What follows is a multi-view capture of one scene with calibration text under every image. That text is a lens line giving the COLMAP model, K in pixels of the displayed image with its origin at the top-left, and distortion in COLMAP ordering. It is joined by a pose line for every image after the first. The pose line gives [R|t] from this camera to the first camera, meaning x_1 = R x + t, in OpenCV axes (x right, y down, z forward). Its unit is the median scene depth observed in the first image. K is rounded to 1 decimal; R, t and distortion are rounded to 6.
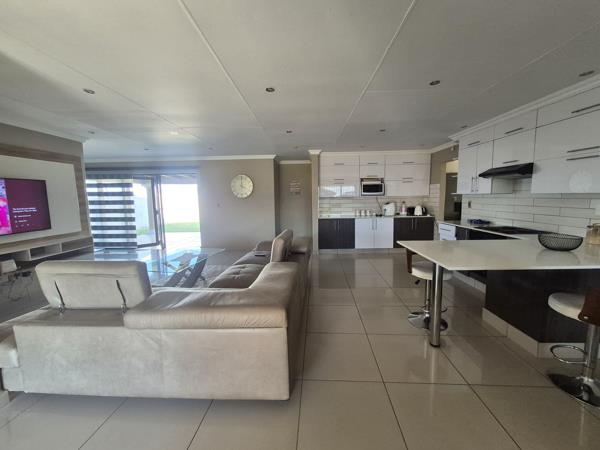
lens RADIAL K [[232.4, 0, 302.2], [0, 232.4, 219.2], [0, 0, 1]] dist [0.001461, -0.000023]
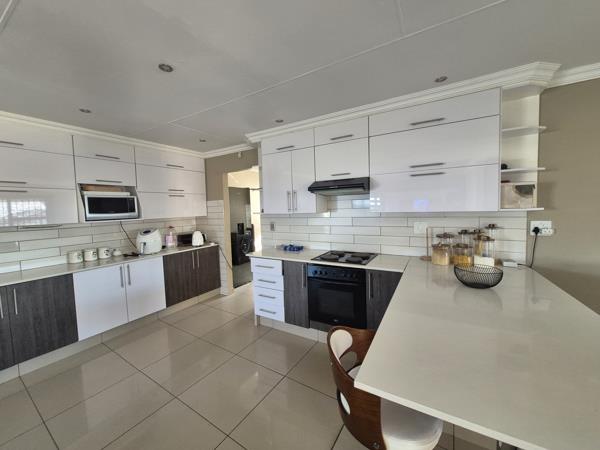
lens RADIAL K [[232.4, 0, 302.2], [0, 232.4, 219.2], [0, 0, 1]] dist [0.001461, -0.000023]
pose [[0.484857, -0.042732, 0.873549, 0.077659], [0.109041, 0.993966, -0.011900, -0.068317], [-0.867769, 0.101023, 0.486591, 0.528034]]
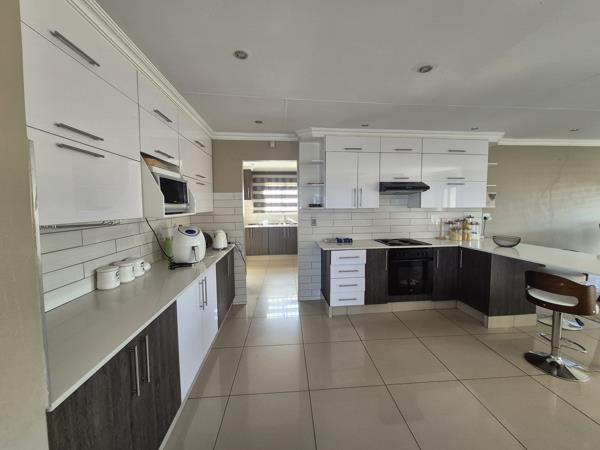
lens RADIAL K [[232.4, 0, 302.2], [0, 232.4, 219.2], [0, 0, 1]] dist [0.001461, -0.000023]
pose [[-0.130648, -0.041279, 0.990569, -0.073050], [0.109558, 0.992413, 0.055805, -0.122305], [-0.985357, 0.115815, -0.125134, 1.149216]]
